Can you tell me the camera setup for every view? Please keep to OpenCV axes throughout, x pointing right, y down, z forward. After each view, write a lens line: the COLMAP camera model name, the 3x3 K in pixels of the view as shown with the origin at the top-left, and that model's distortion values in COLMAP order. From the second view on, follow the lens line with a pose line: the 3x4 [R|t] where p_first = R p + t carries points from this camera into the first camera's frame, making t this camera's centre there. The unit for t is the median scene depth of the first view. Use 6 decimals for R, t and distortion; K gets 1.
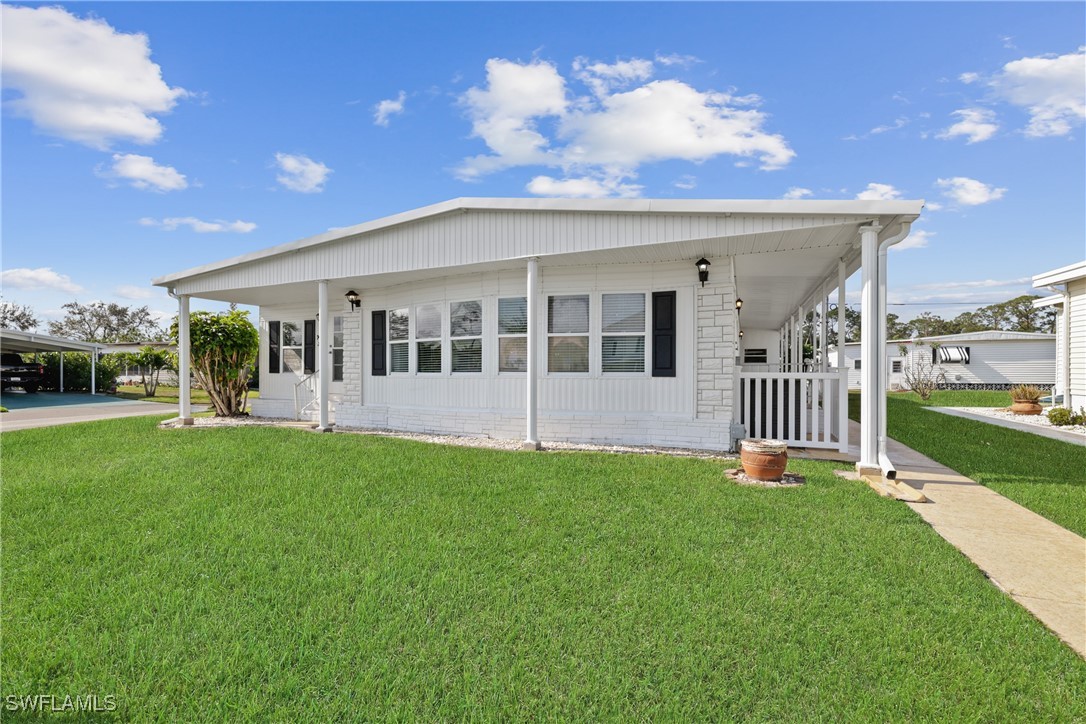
lens RADIAL K [[459.1, 0, 553.7], [0, 459.1, 361.8], [0, 0, 1]] dist [0.002681, -0.000136]
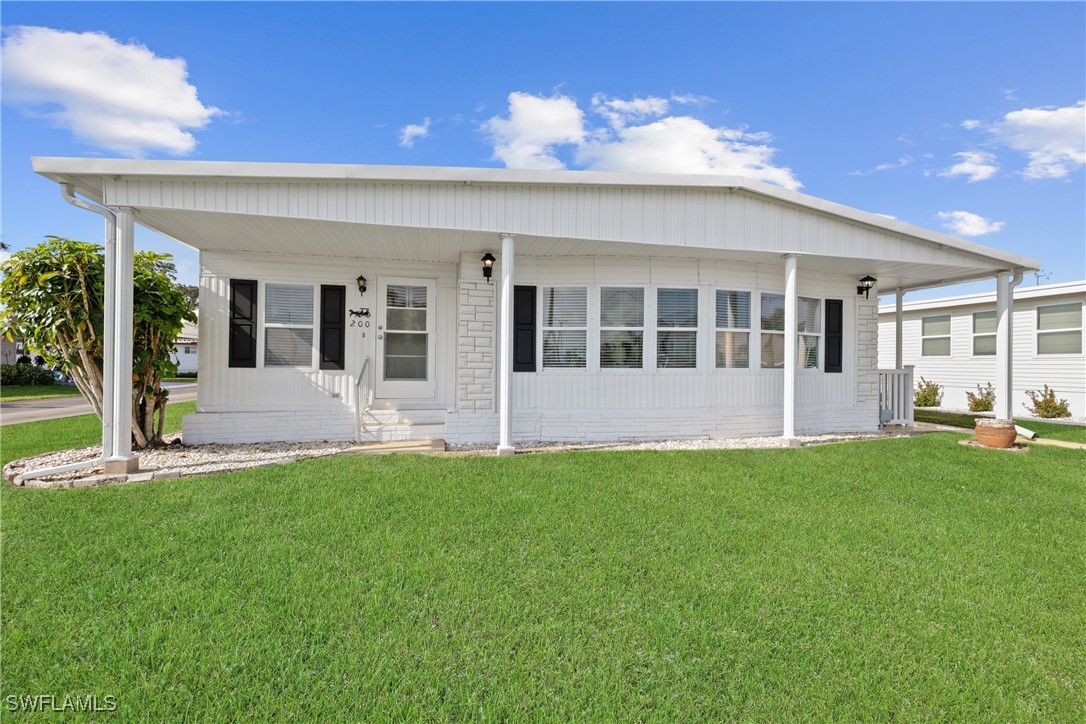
lens RADIAL K [[459.1, 0, 553.0], [0, 459.1, 366.3], [0, 0, 1]] dist [0.002681, -0.000136]
pose [[0.811089, 0.002144, 0.584919, -0.705744], [-0.018018, 0.999610, 0.021321, 0.003346], [-0.584646, -0.027832, 0.810811, 0.324865]]
